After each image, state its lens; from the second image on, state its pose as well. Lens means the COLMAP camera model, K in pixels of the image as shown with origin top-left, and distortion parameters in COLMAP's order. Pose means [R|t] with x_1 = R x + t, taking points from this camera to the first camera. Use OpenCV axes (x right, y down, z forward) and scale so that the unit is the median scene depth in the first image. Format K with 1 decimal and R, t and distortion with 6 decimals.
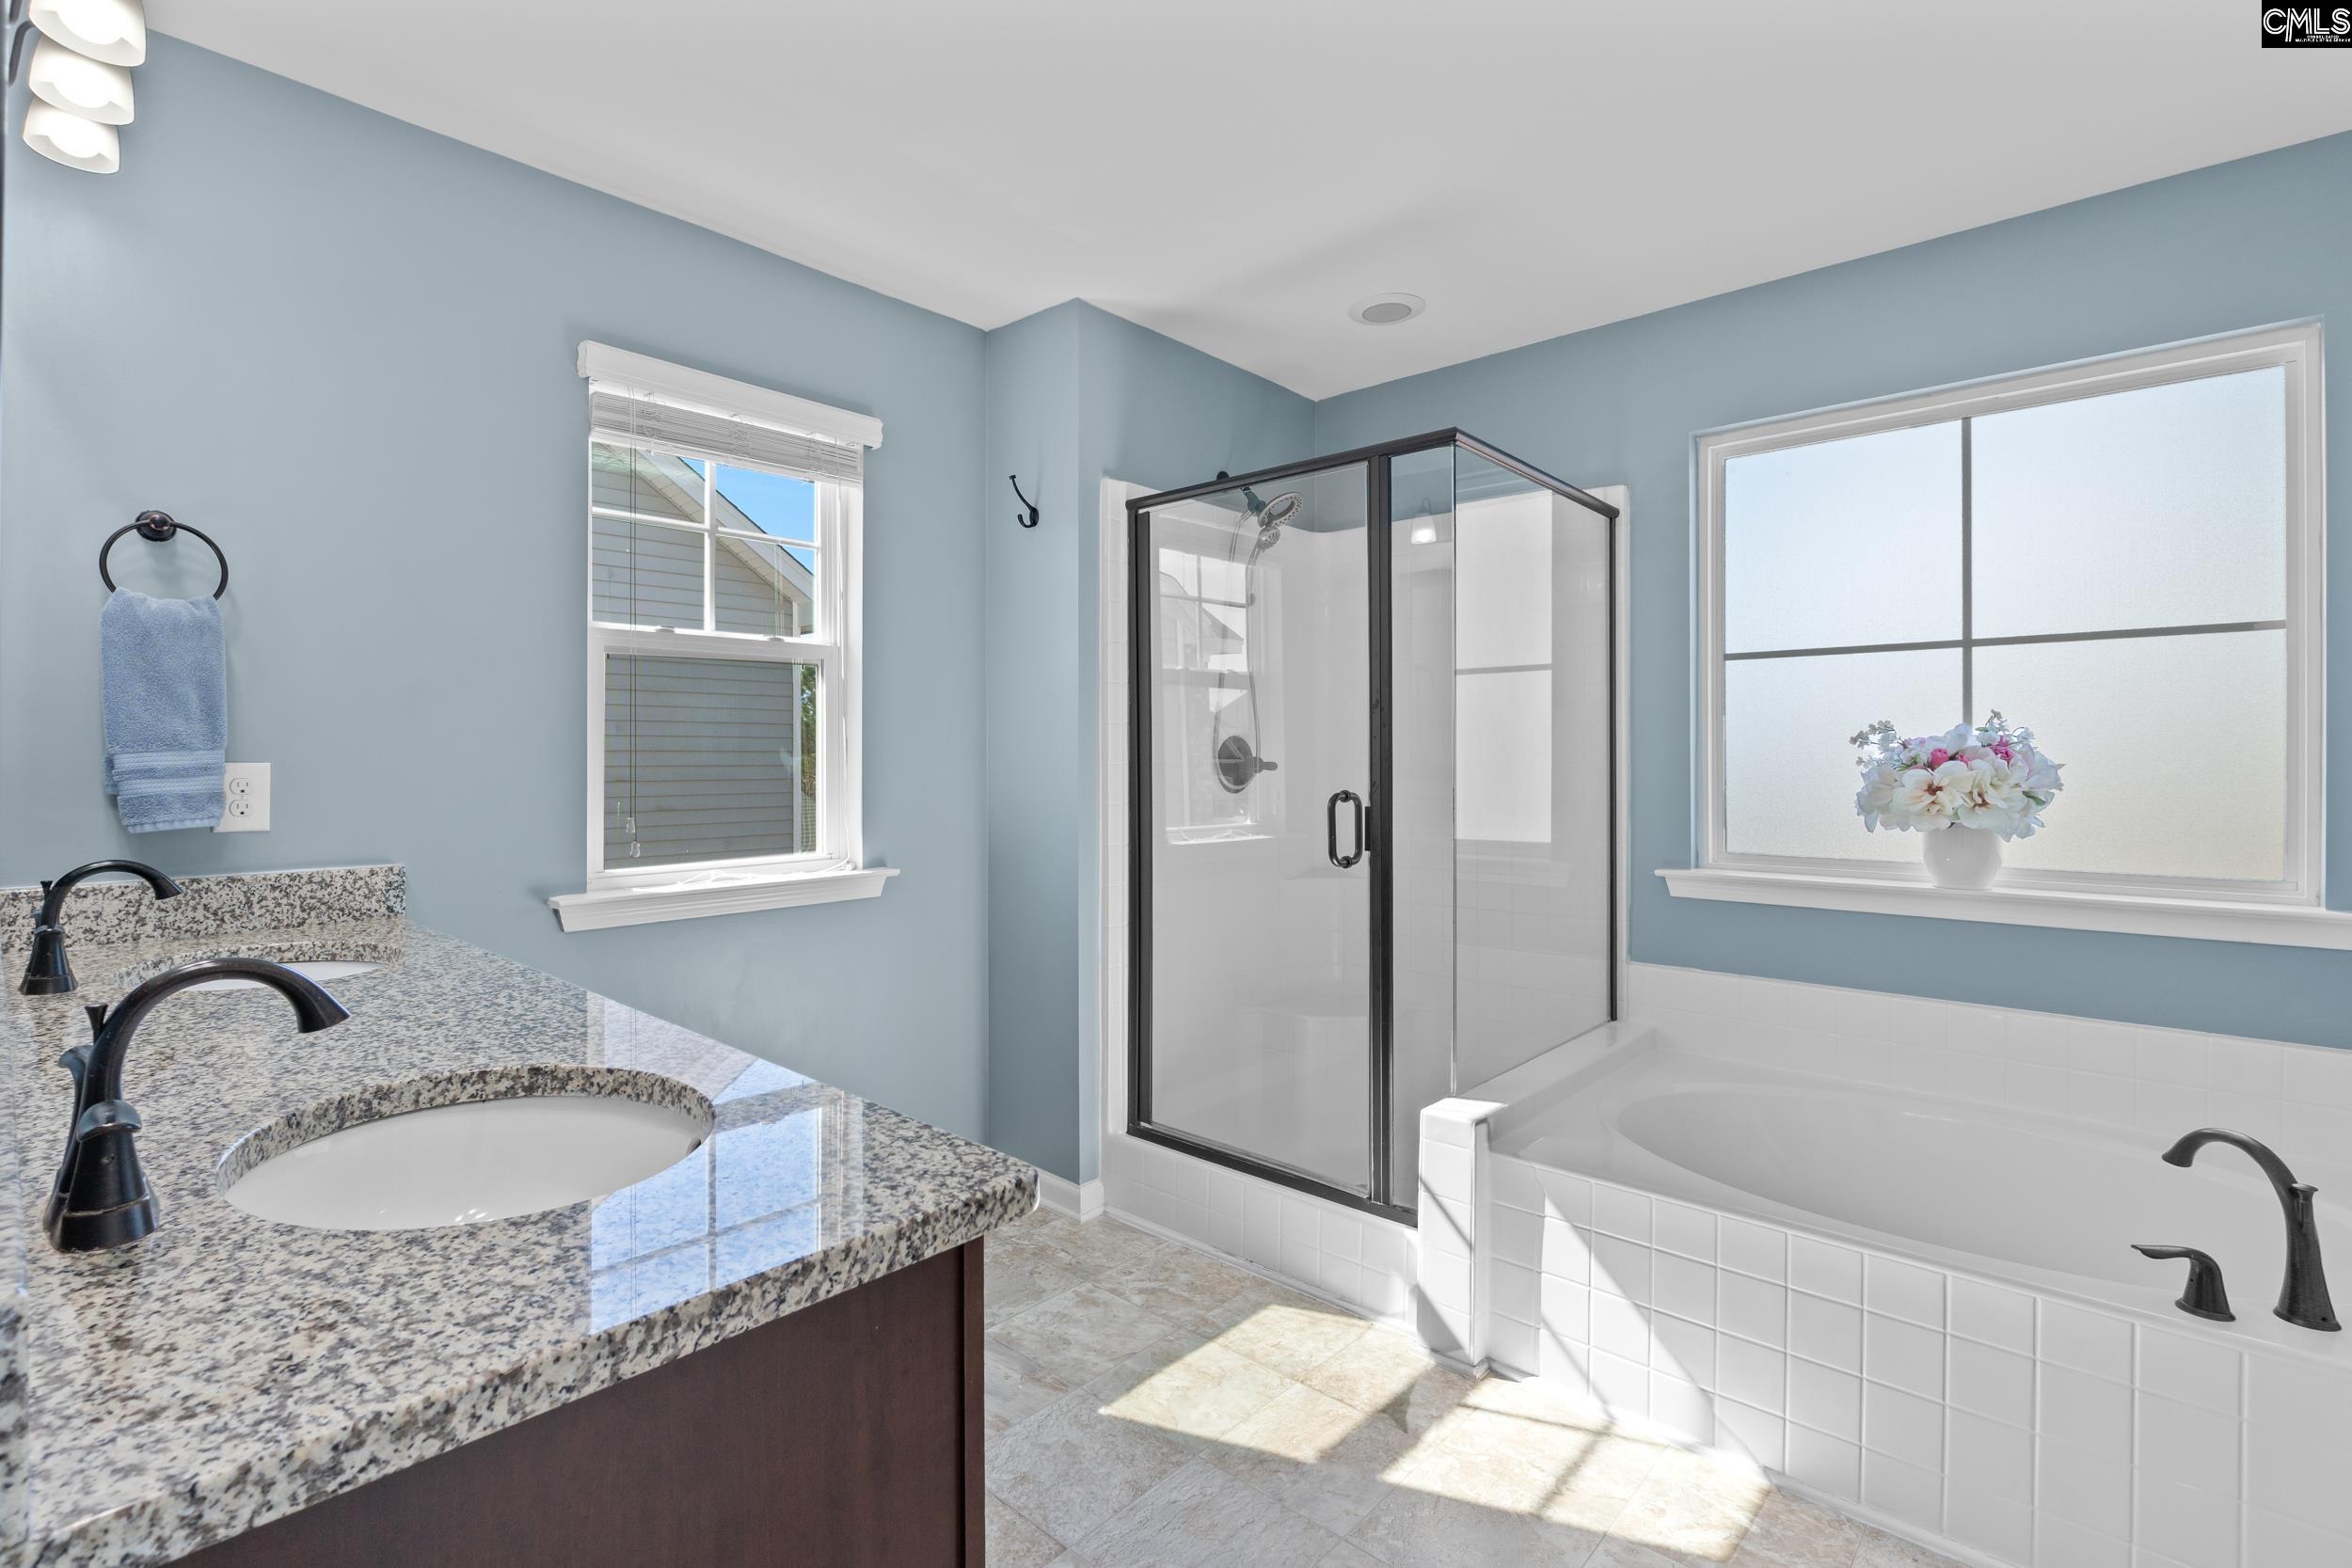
lens RADIAL K [[1082.7, 0, 1180.7], [0, 1082.7, 770.4], [0, 0, 1]] dist [-0.007197, 0.002071]
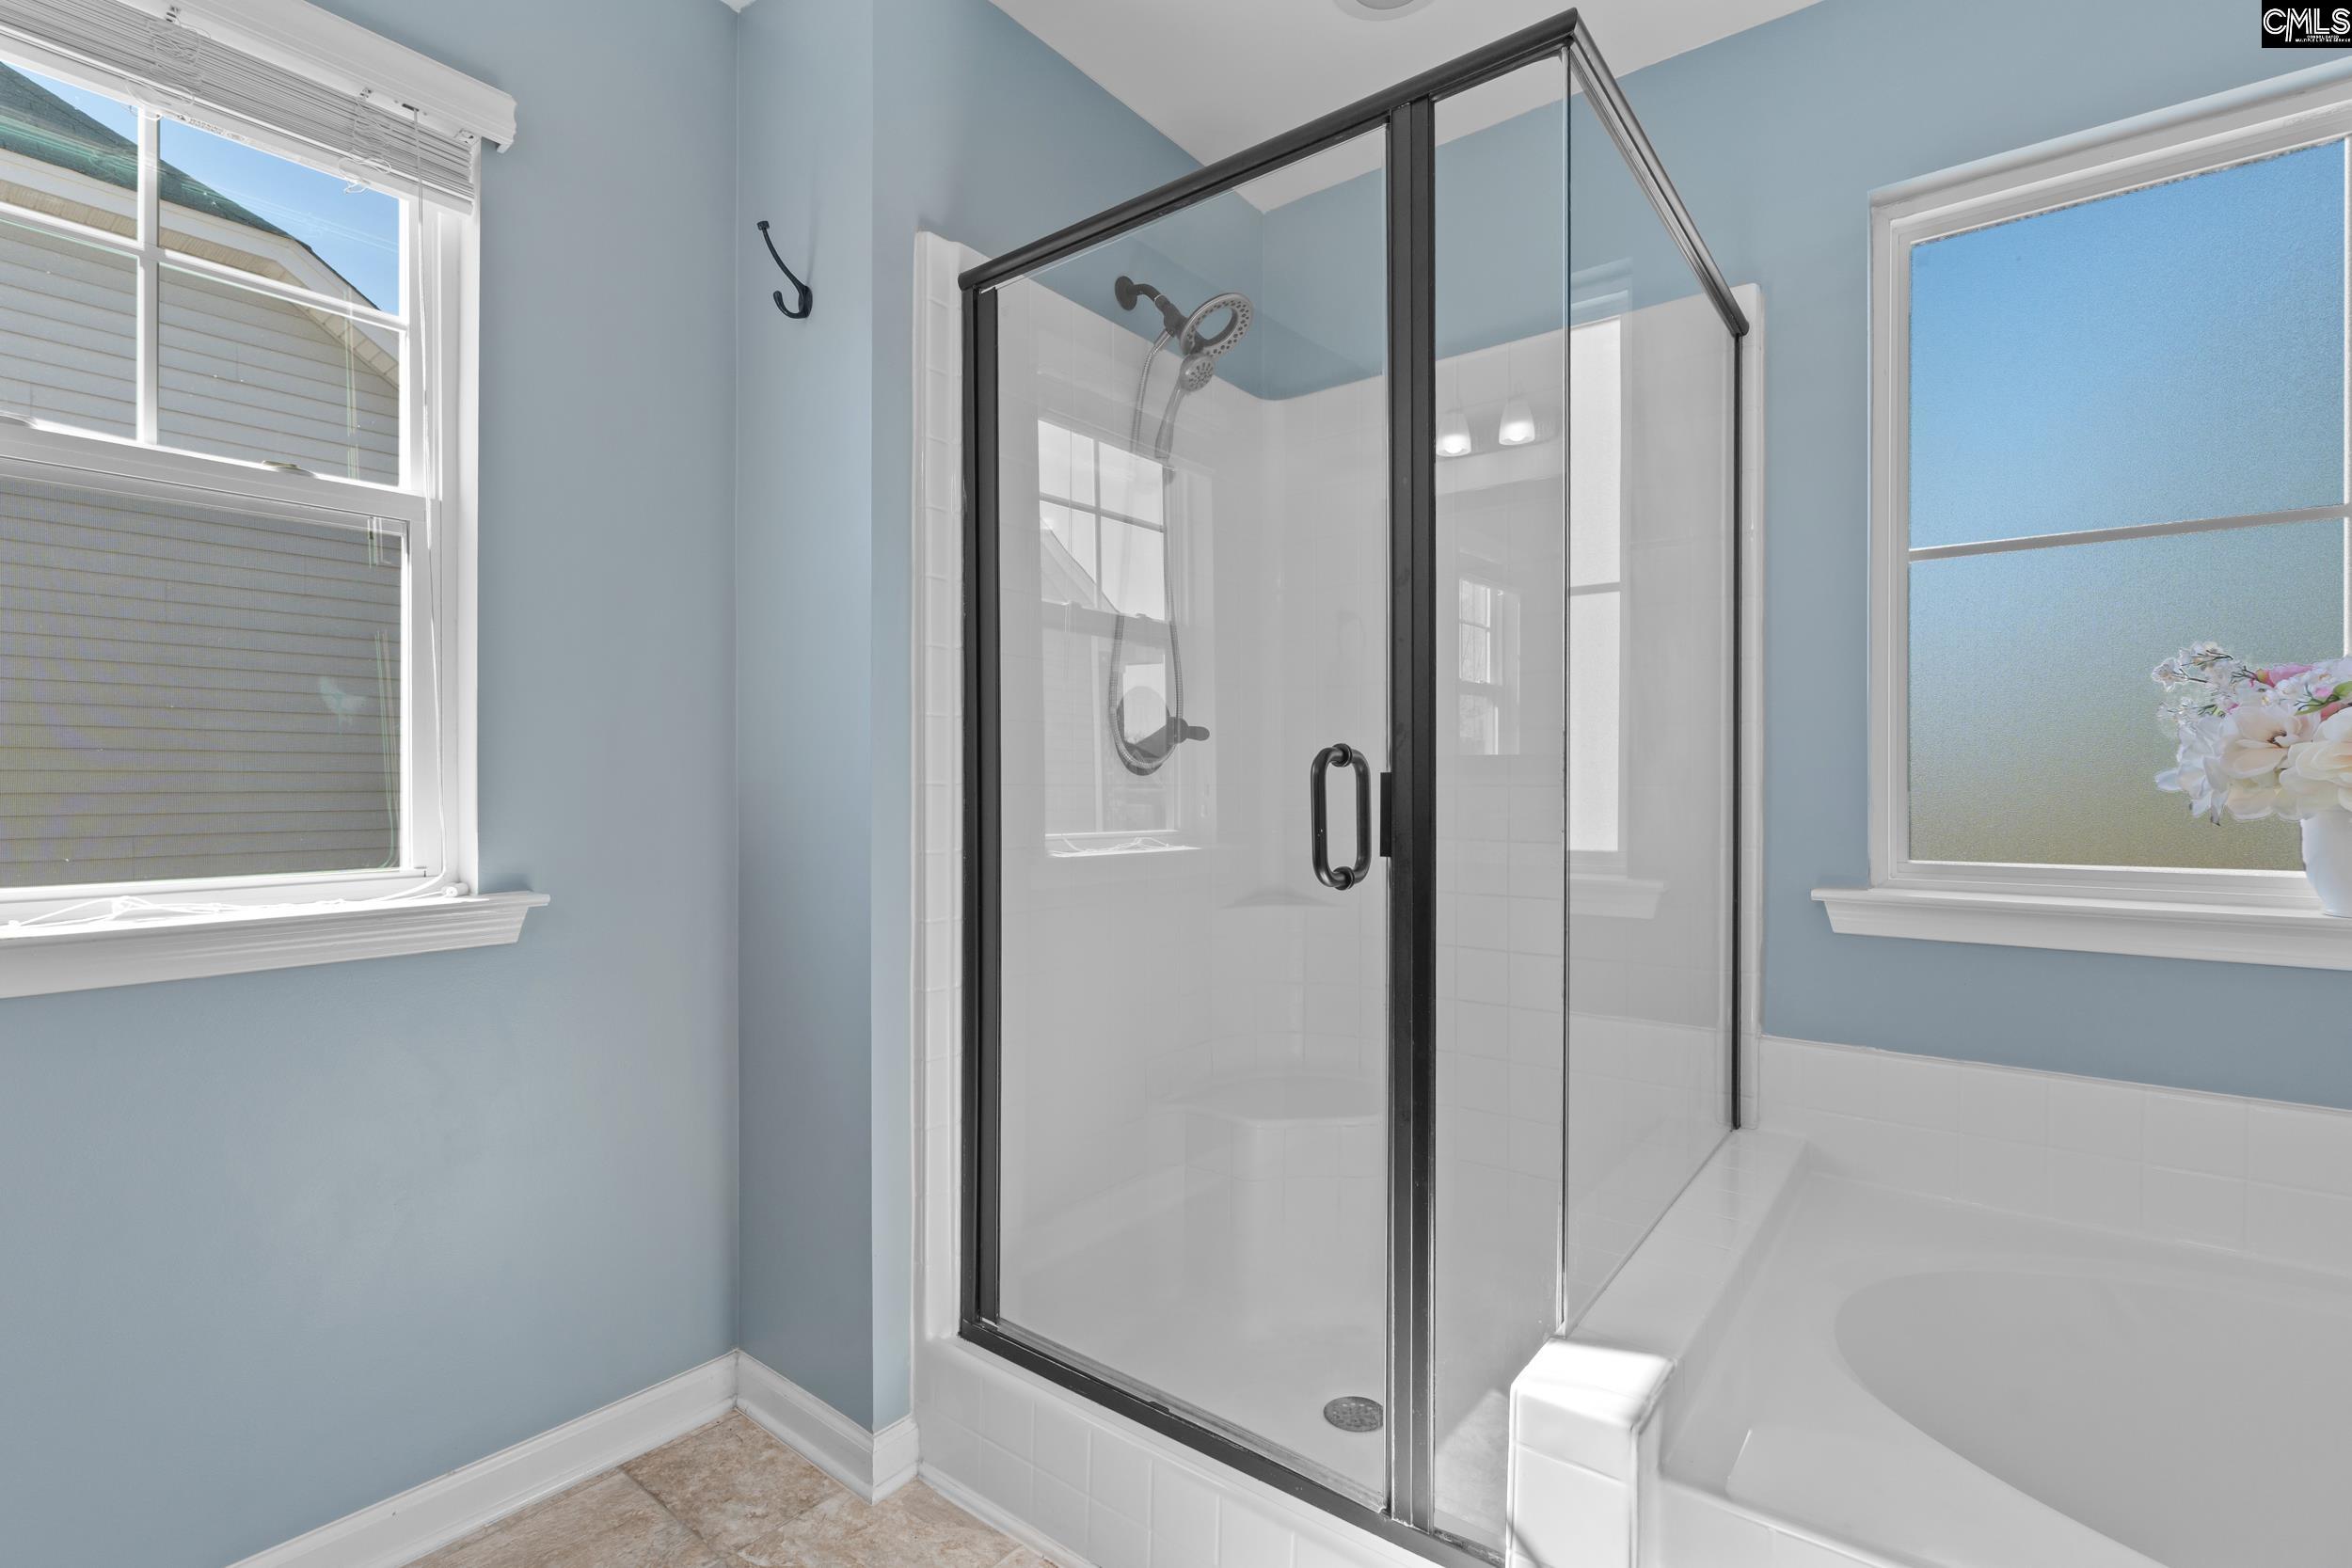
lens RADIAL K [[1082.7, 0, 1171.6], [0, 1082.7, 789.3], [0, 0, 1]] dist [-0.007197, 0.002071]
pose [[0.997786, 0.002573, 0.066460, 0.027662], [-0.002260, 0.999986, -0.004779, 0.037577], [-0.066472, 0.004618, 0.997778, 0.405458]]
